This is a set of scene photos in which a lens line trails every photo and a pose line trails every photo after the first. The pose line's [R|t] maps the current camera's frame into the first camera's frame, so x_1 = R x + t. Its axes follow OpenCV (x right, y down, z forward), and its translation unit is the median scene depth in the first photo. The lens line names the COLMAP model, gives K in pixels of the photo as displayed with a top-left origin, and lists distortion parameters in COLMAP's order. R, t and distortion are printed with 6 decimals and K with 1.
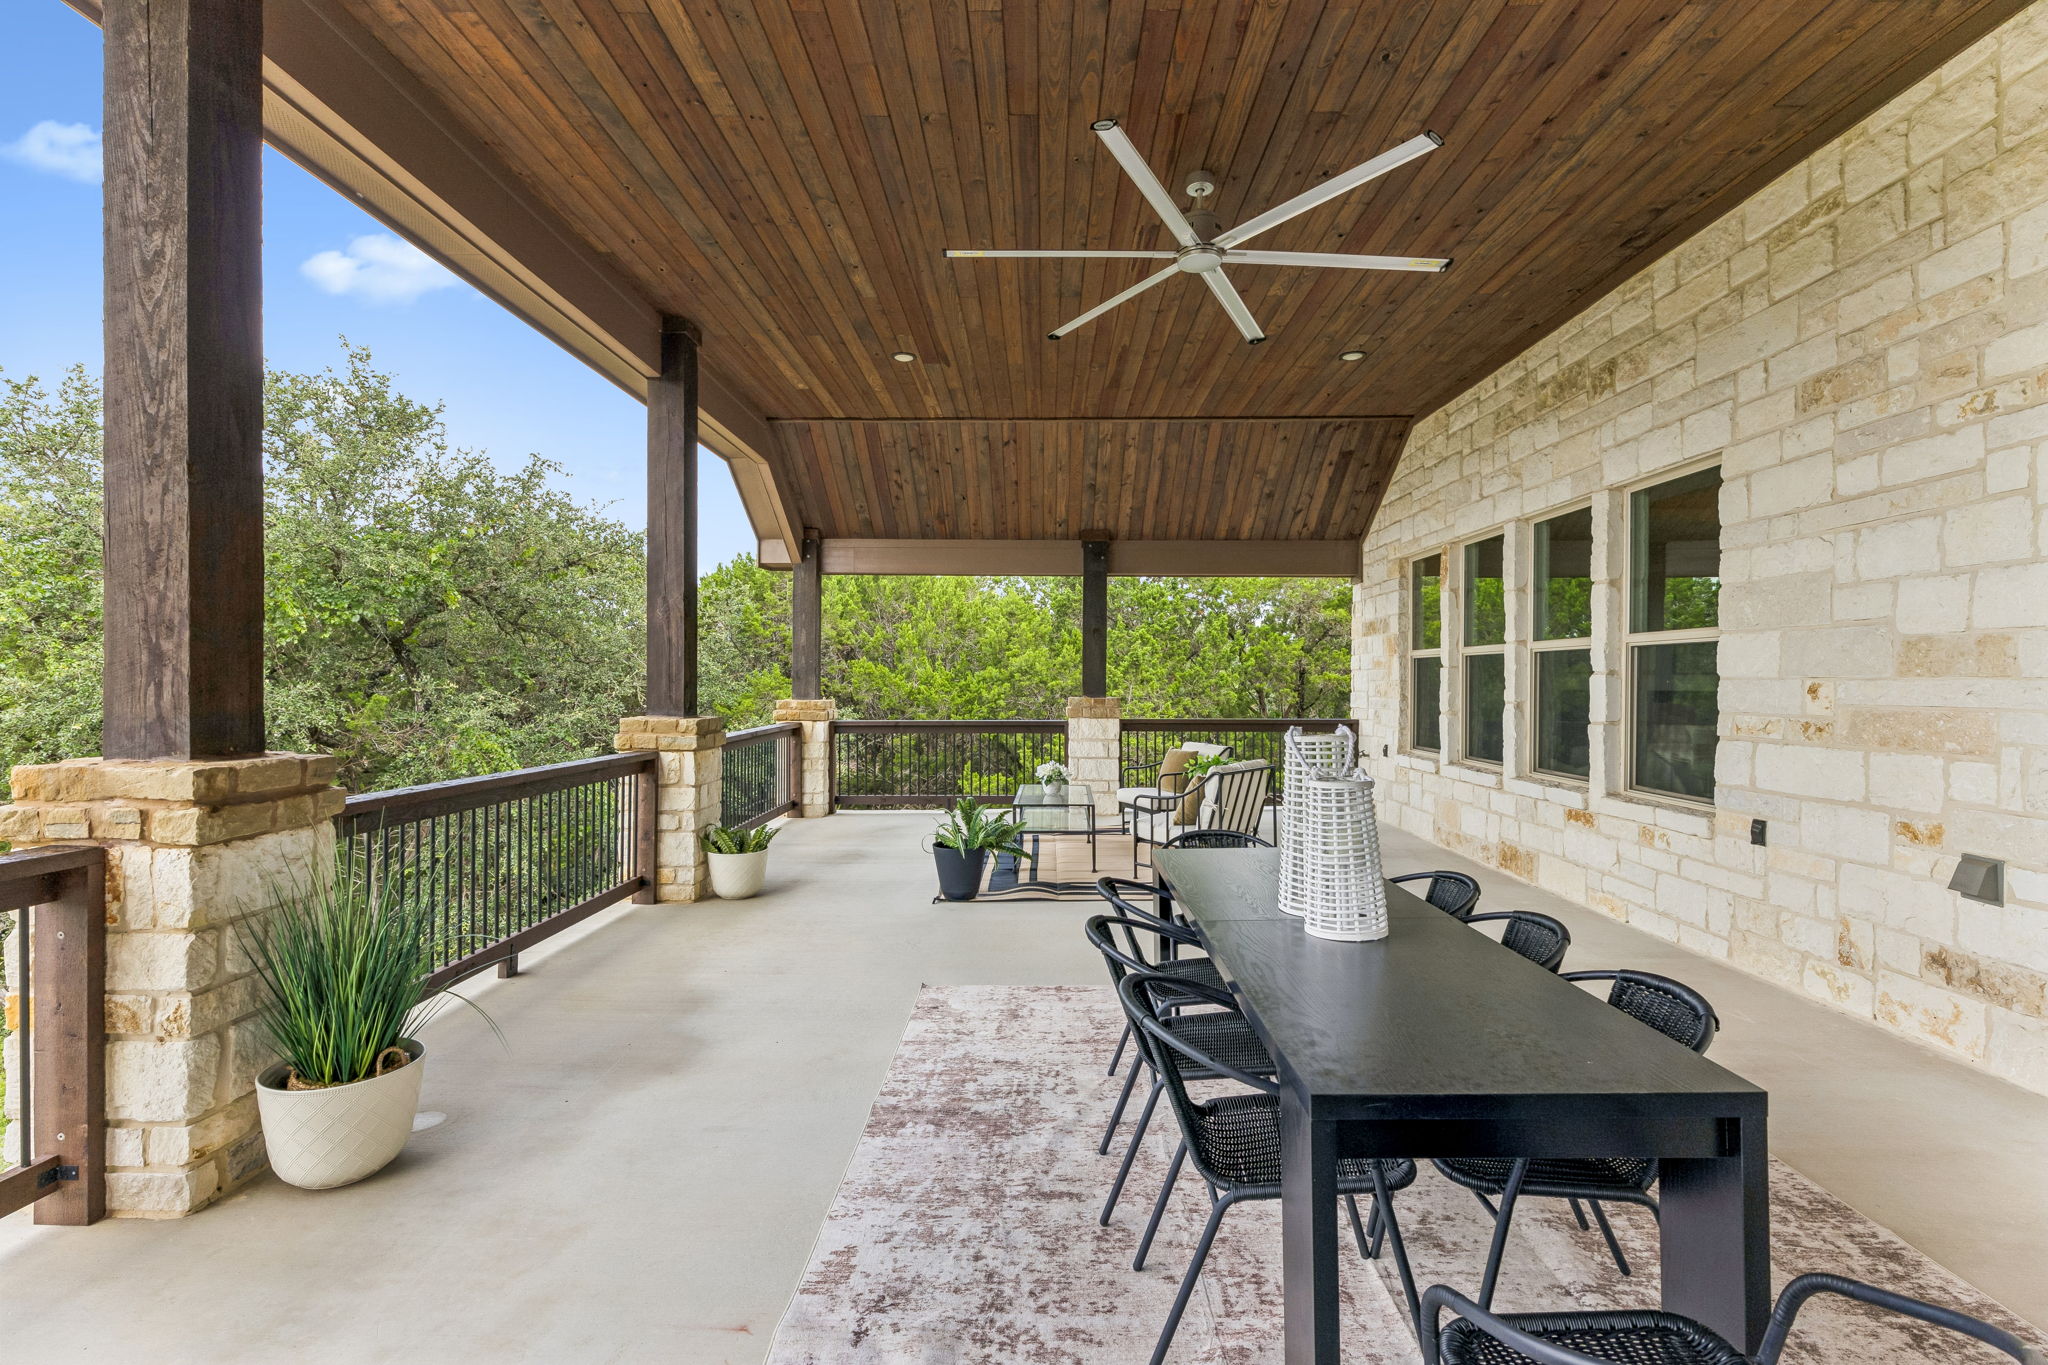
lens RADIAL K [[932.5, 0, 1030.3], [0, 932.5, 676.8], [0, 0, 1]] dist [0.005600, -0.000856]
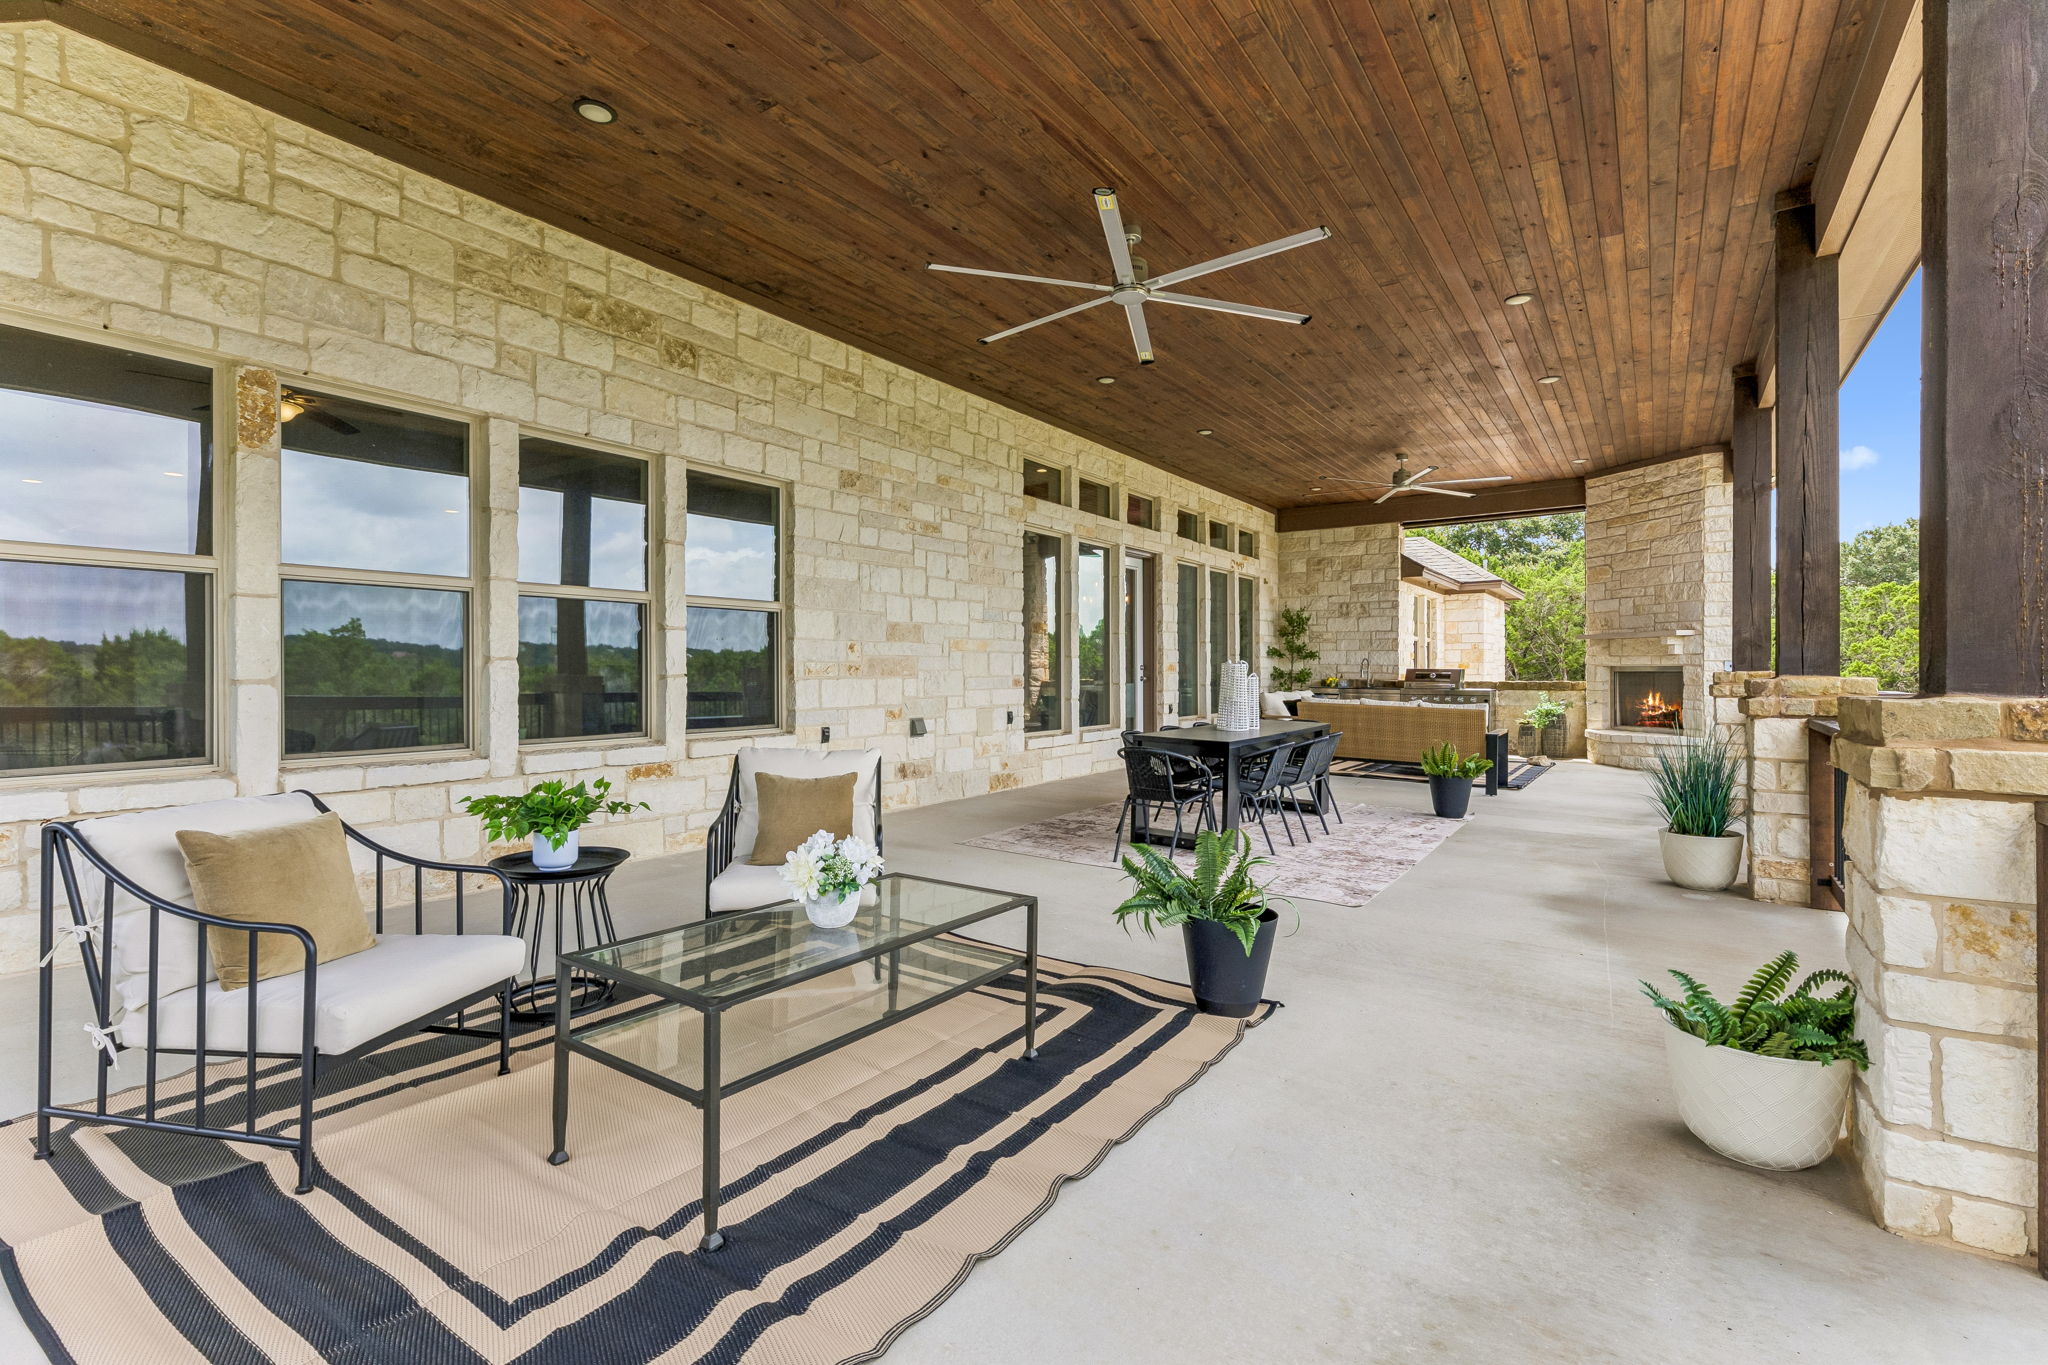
lens RADIAL K [[932.5, 0, 1028.3], [0, 932.5, 673.6], [0, 0, 1]] dist [0.005600, -0.000856]
pose [[-0.838999, -0.002760, 0.544126, -0.428839], [-0.002463, 0.999996, 0.001276, 0.063445], [-0.544127, -0.000269, -0.839003, 2.385738]]
